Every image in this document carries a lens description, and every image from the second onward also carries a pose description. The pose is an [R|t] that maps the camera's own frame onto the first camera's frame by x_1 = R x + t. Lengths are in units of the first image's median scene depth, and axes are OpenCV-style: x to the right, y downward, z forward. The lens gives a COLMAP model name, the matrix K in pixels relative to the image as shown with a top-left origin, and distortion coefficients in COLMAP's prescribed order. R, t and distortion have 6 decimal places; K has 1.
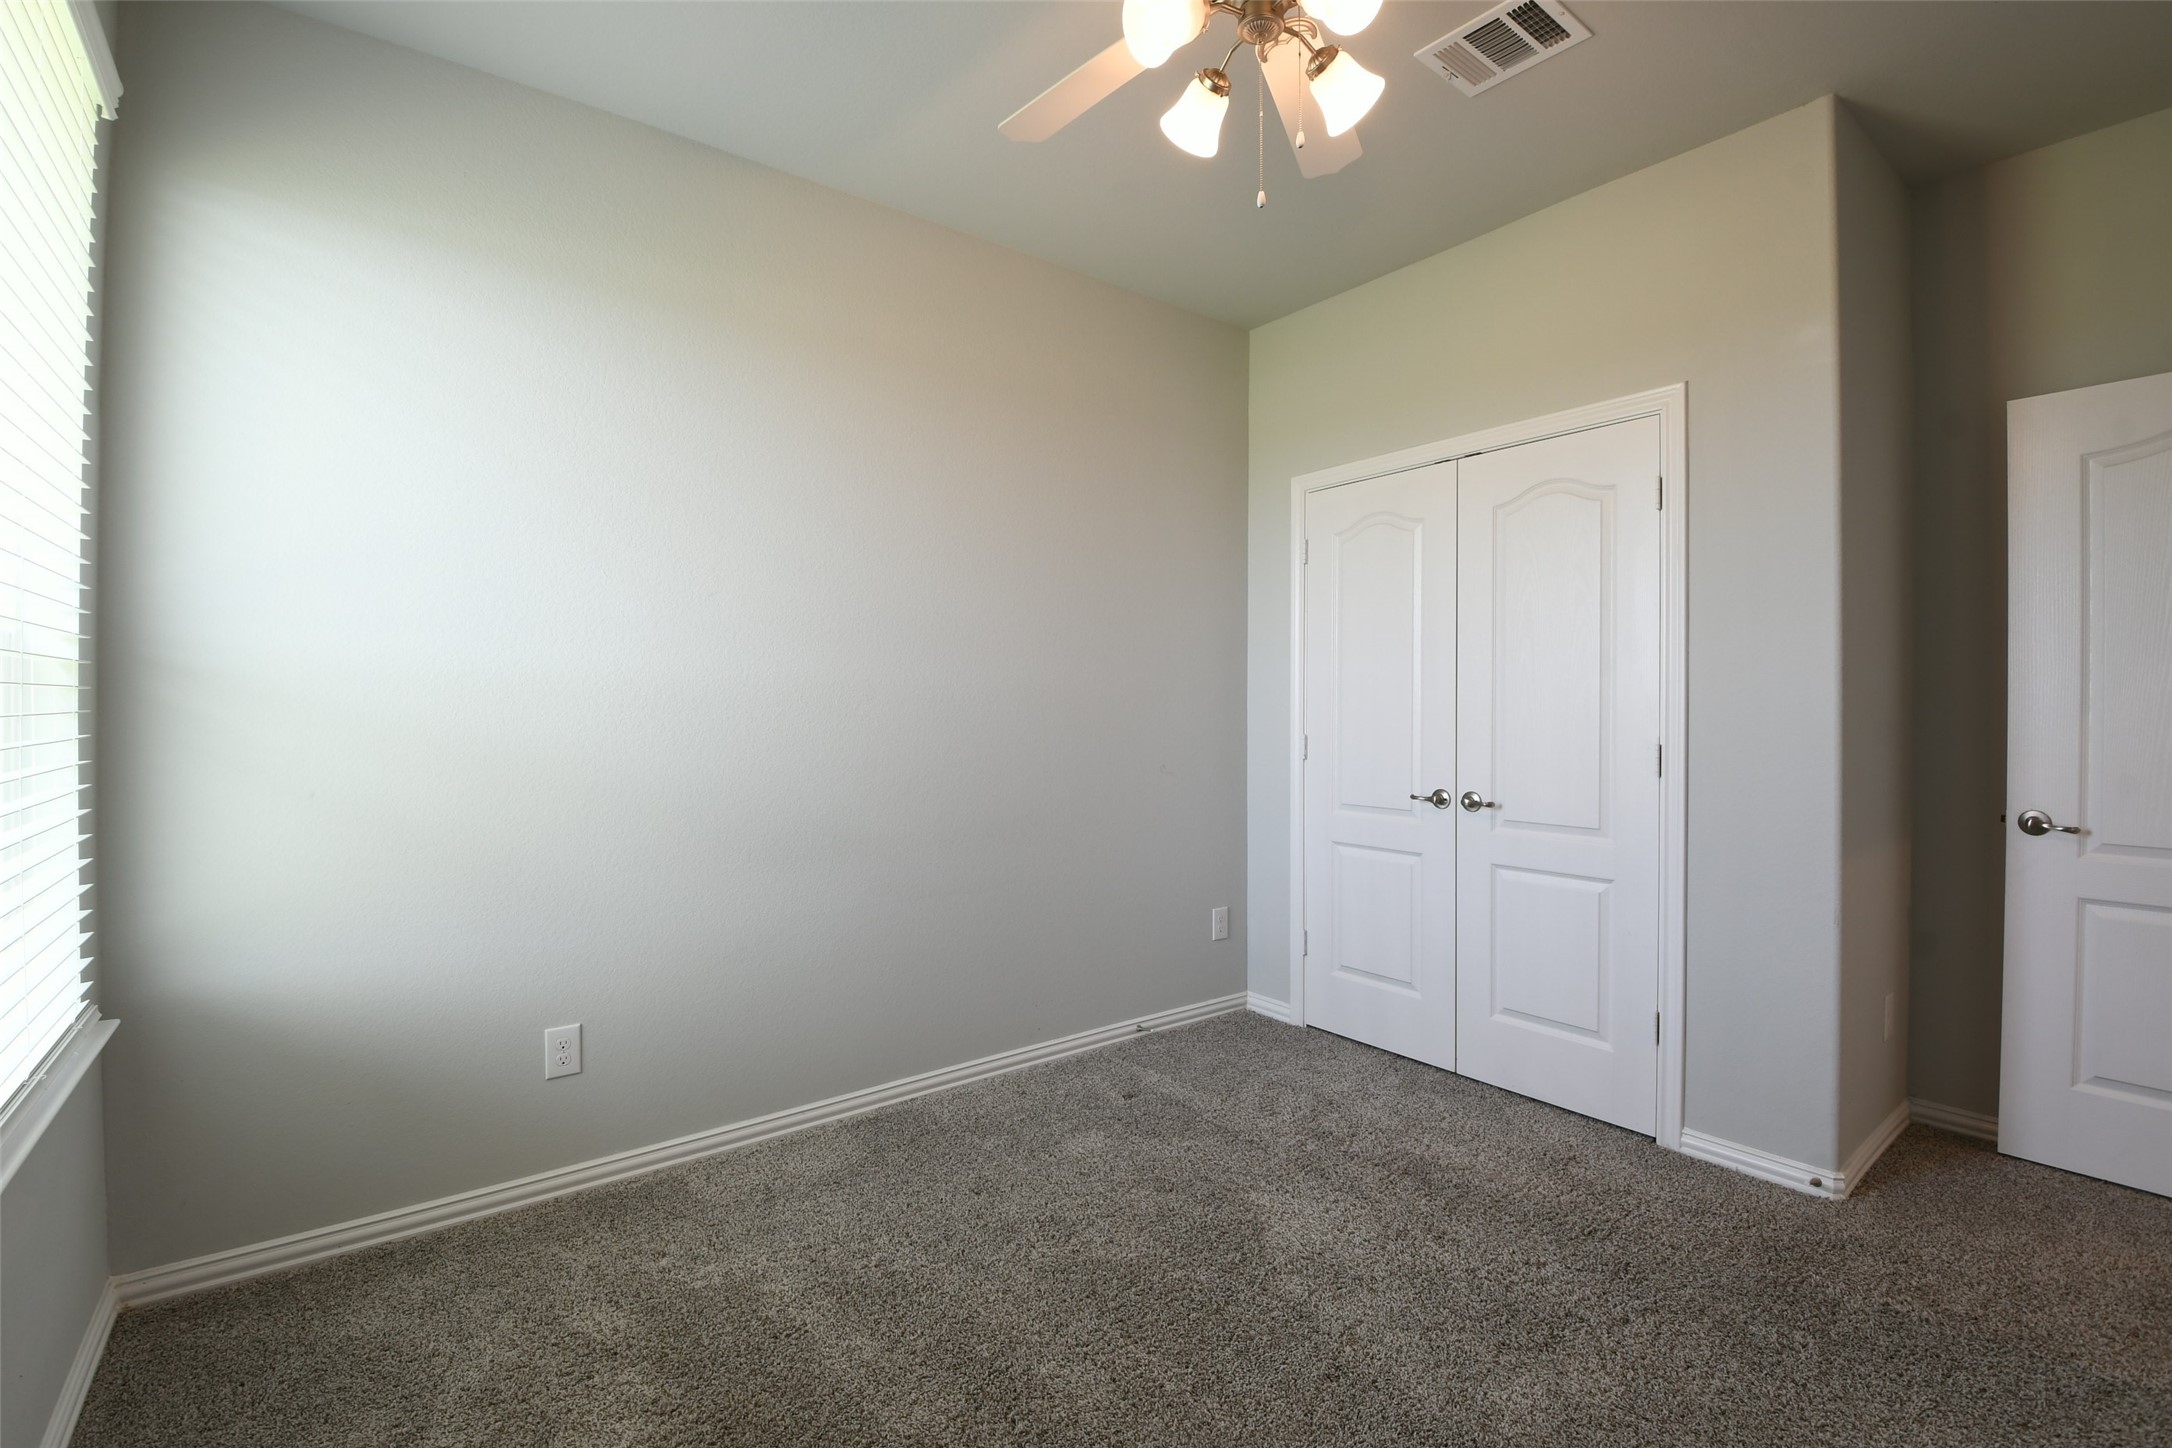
lens RADIAL K [[956.4, 0, 1081.0], [0, 956.4, 712.9], [0, 0, 1]] dist [-0.026580, -0.000301]
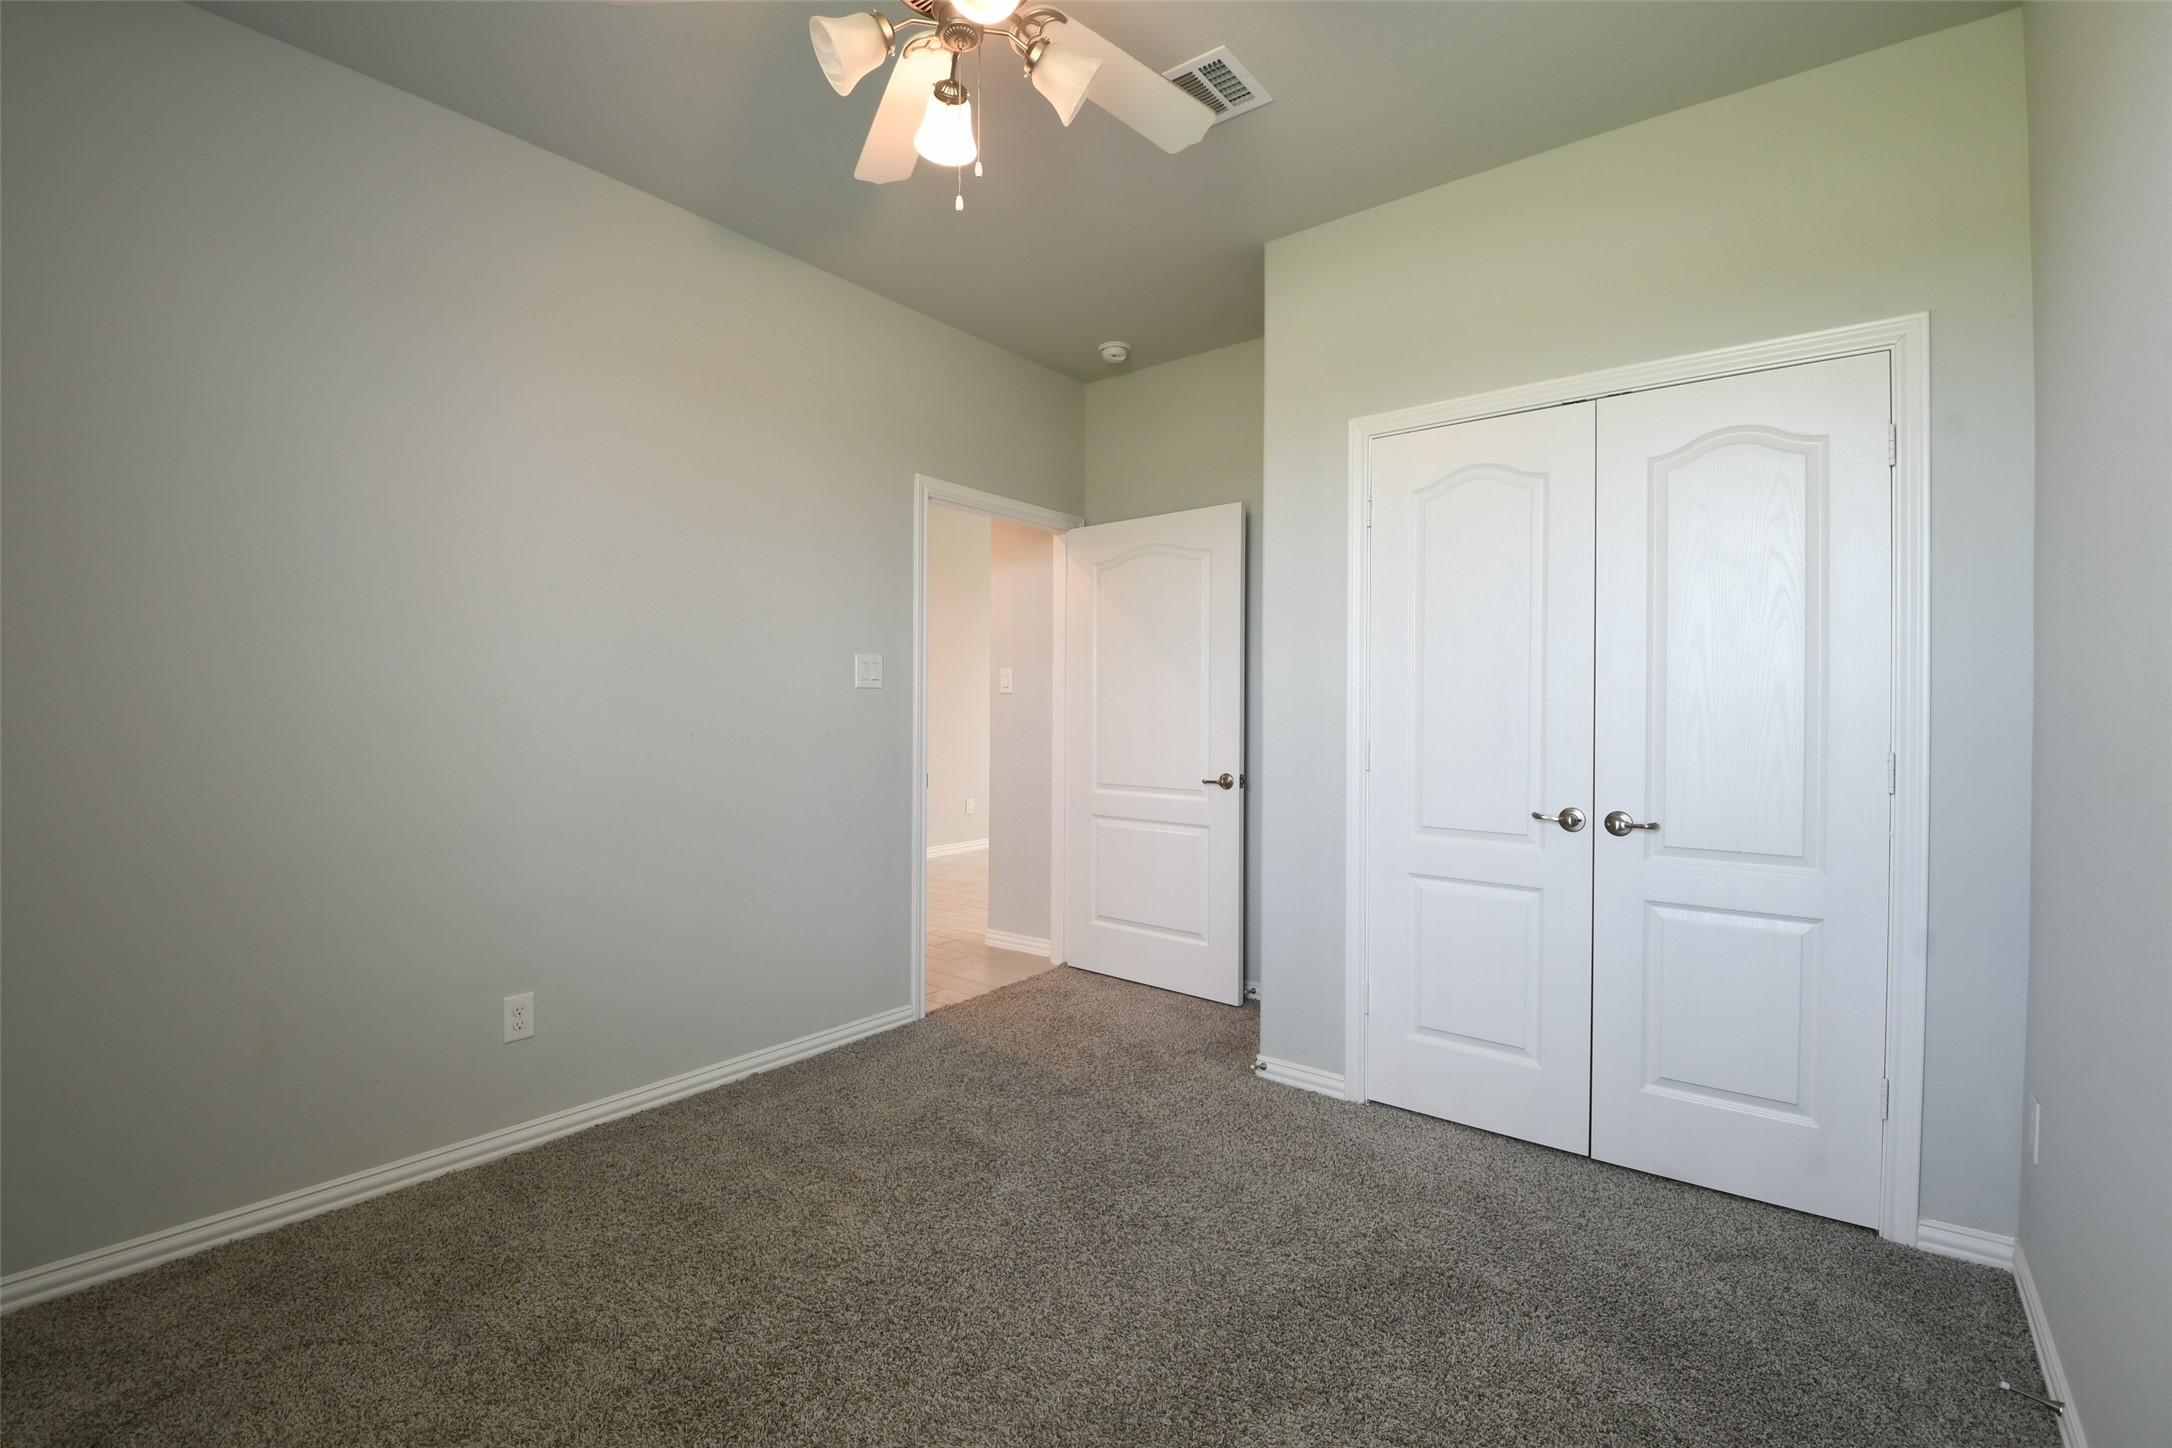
lens RADIAL K [[960.1, 0, 1072.0], [0, 960.1, 714.8], [0, 0, 1]] dist [0.020614, -0.034084]
pose [[0.969362, 0.001365, 0.245632, -0.242979], [-0.002651, 0.999984, 0.004906, -0.002227], [-0.245621, -0.005407, 0.969351, 0.325743]]
